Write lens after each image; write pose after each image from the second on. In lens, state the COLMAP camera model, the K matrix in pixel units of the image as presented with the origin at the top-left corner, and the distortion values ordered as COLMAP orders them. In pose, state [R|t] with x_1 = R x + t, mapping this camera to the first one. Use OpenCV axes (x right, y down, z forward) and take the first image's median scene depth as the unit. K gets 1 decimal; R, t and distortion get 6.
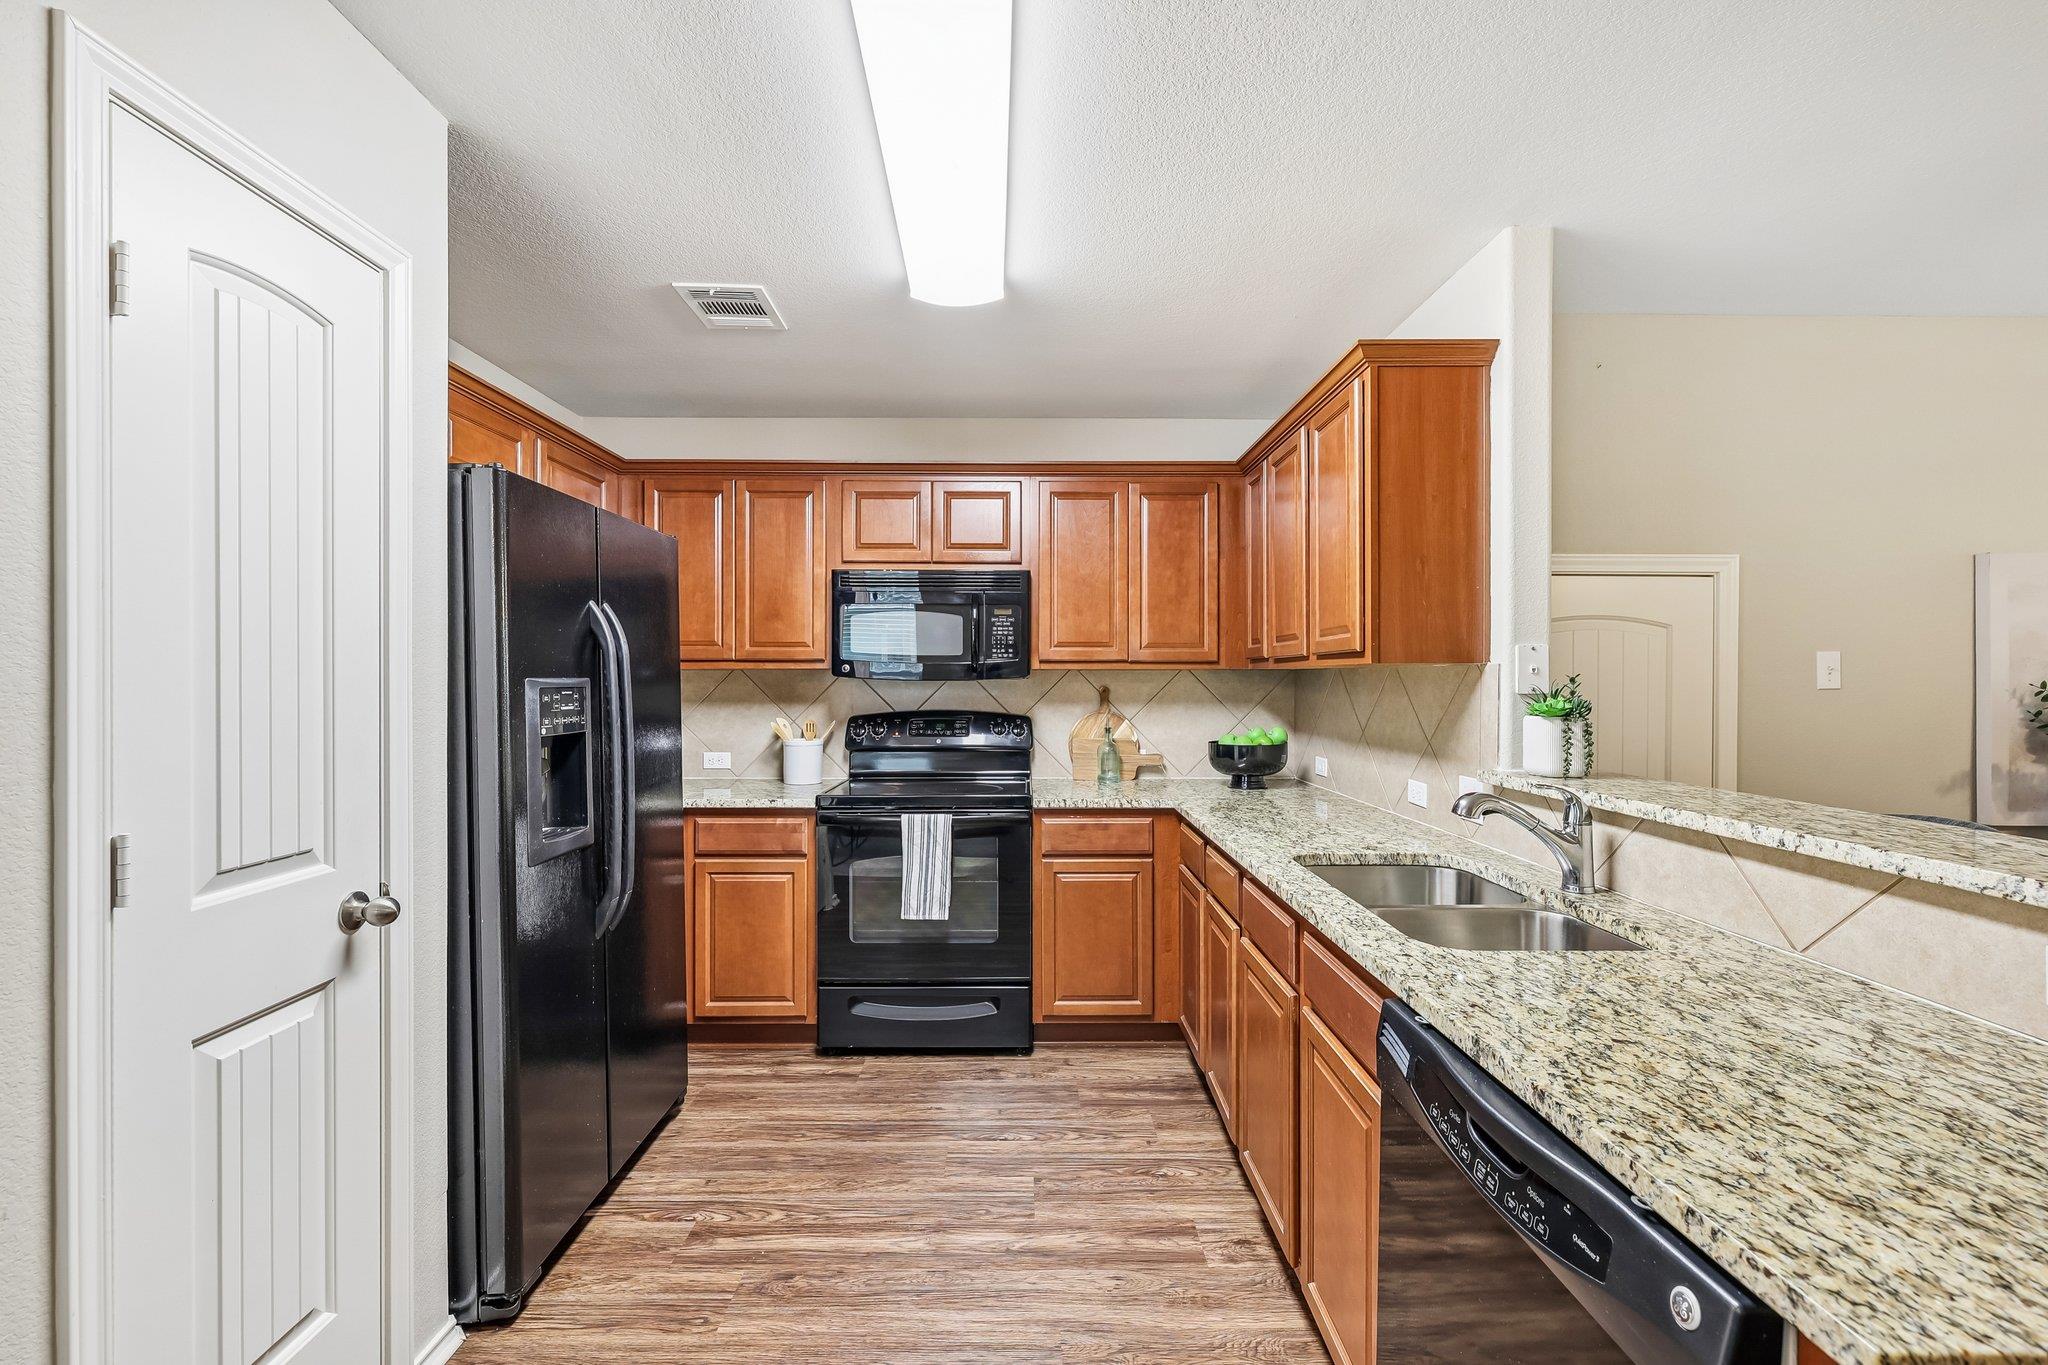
lens RADIAL K [[860.3, 0, 1028.8], [0, 860.3, 680.6], [0, 0, 1]] dist [-0.001697, 0.000398]
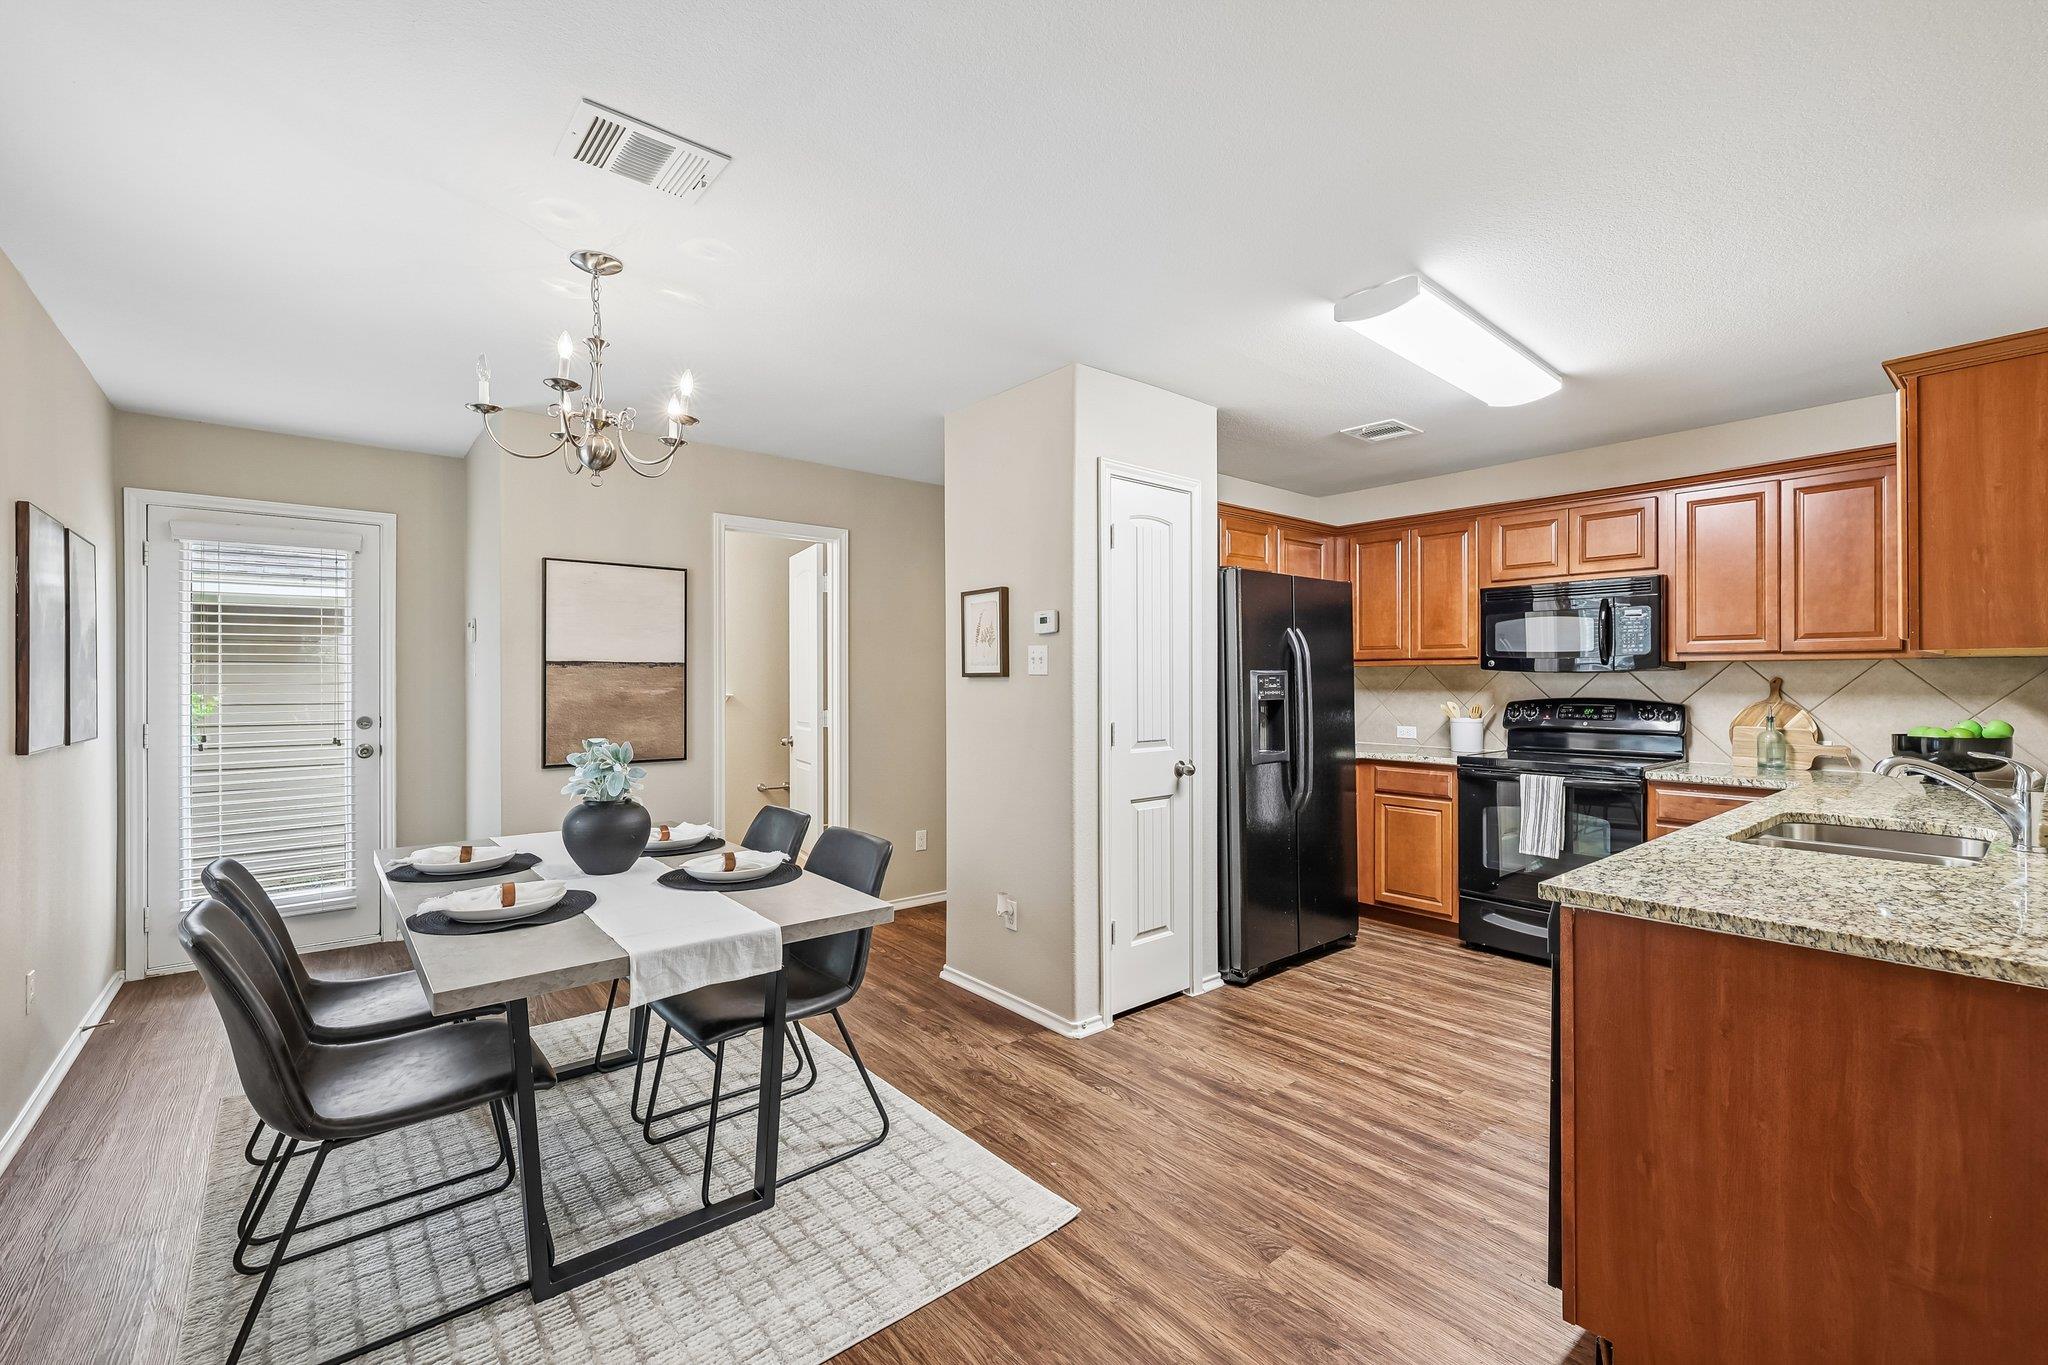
lens RADIAL K [[860.3, 0, 1028.8], [0, 860.3, 680.6], [0, 0, 1]] dist [-0.001697, 0.000398]
pose [[0.631144, -0.001184, -0.775664, 0.403522], [0.001043, 0.999999, -0.000678, 0.013610], [0.775665, -0.000381, 0.631145, -0.417681]]
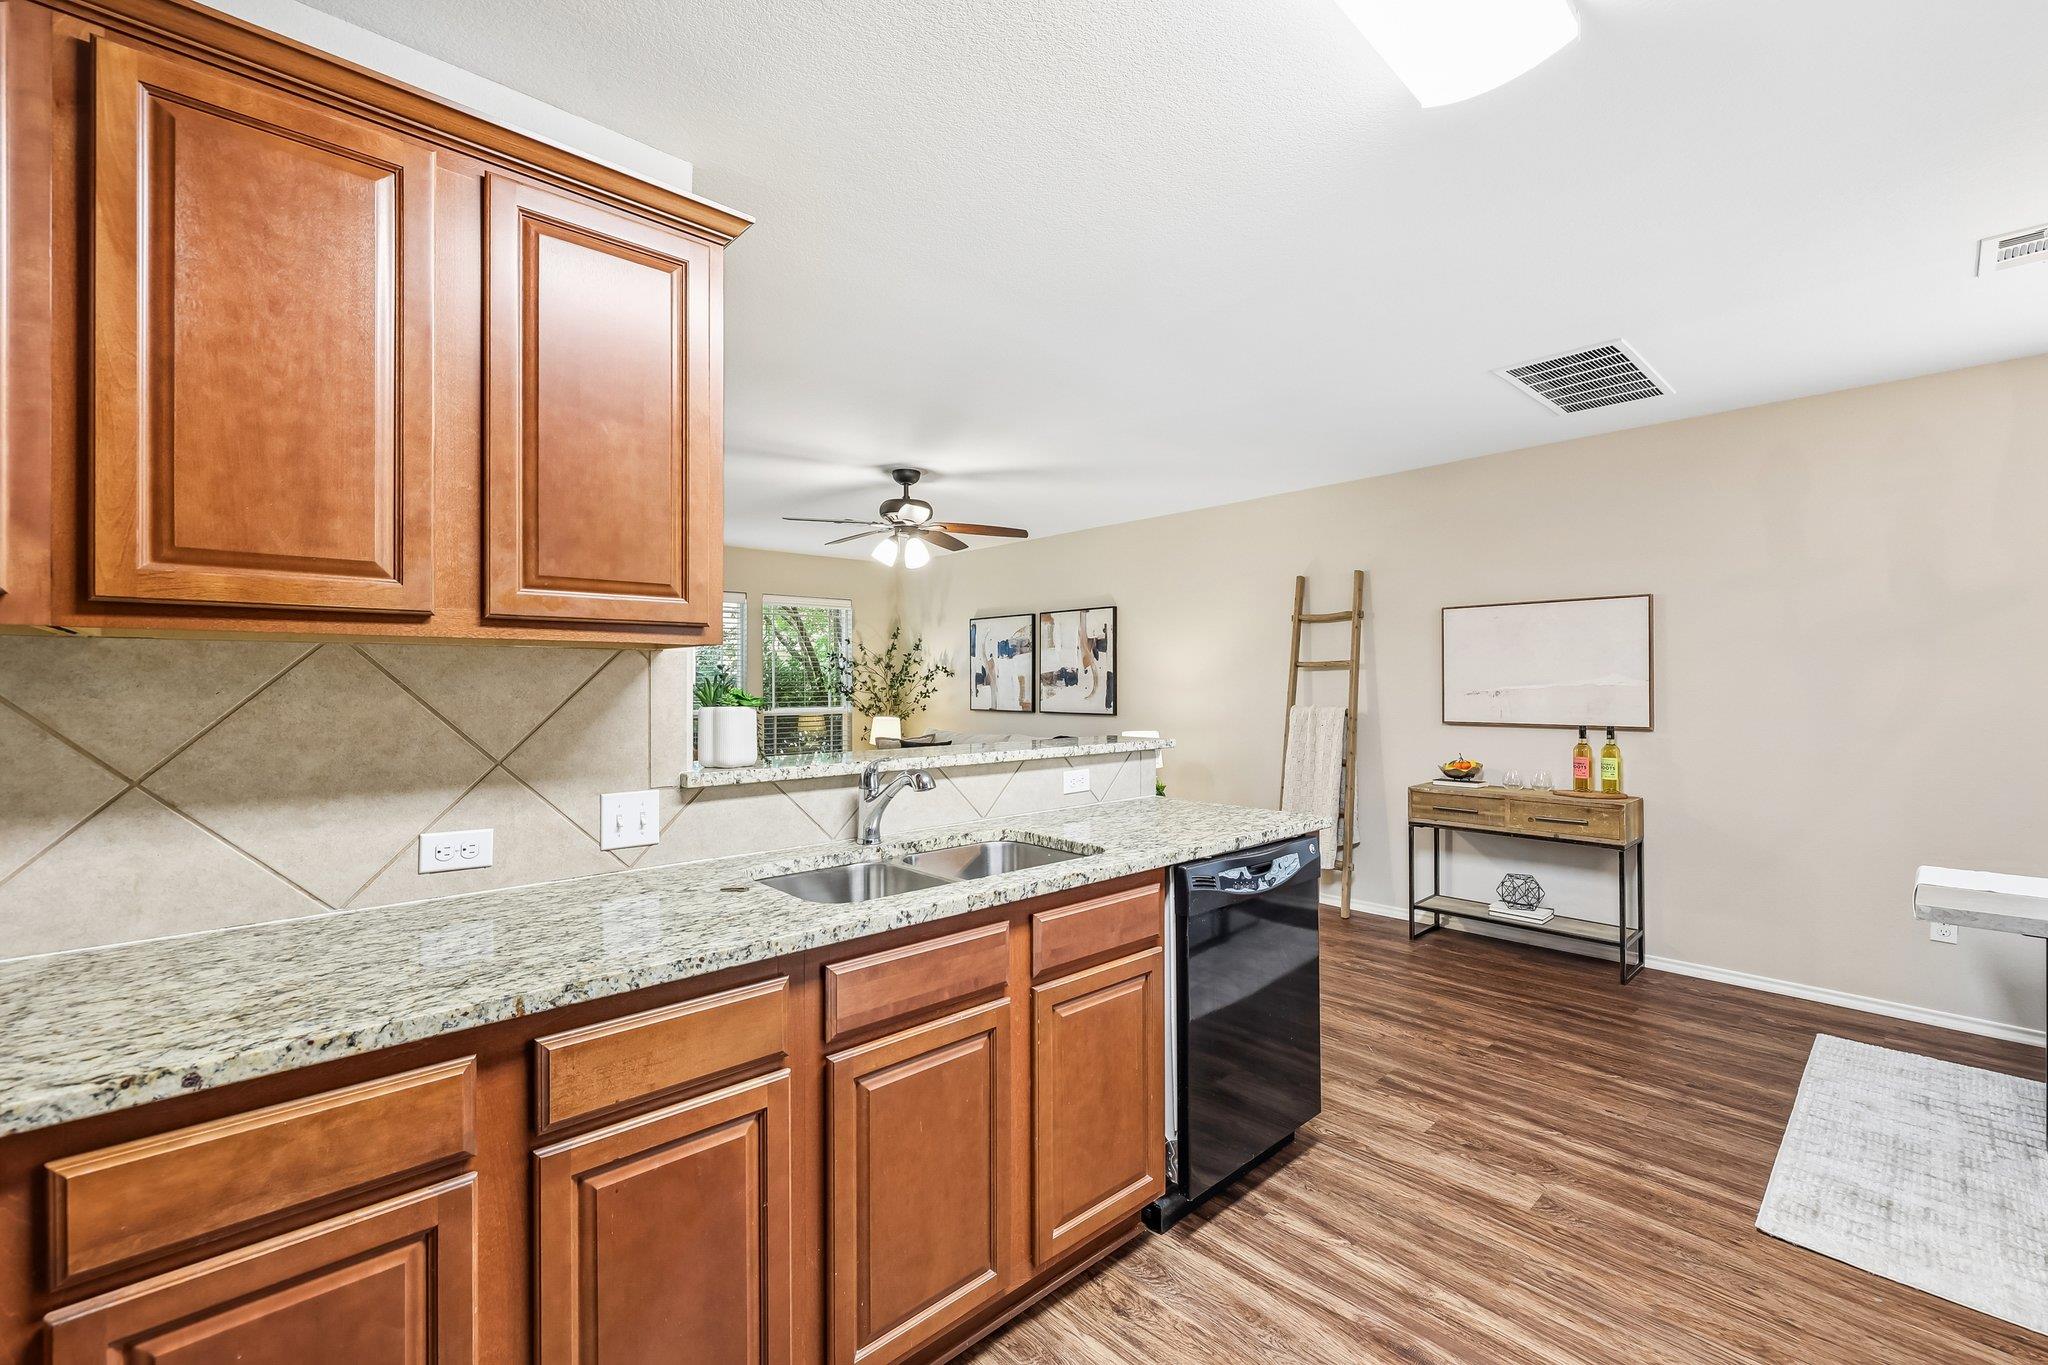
lens RADIAL K [[860.3, 0, 1028.8], [0, 860.3, 680.6], [0, 0, 1]] dist [-0.001697, 0.000398]
pose [[-0.669475, 0.002018, 0.742831, -0.249636], [0.001945, 0.999998, -0.000964, 0.009191], [-0.742832, 0.000799, -0.669478, 0.976463]]
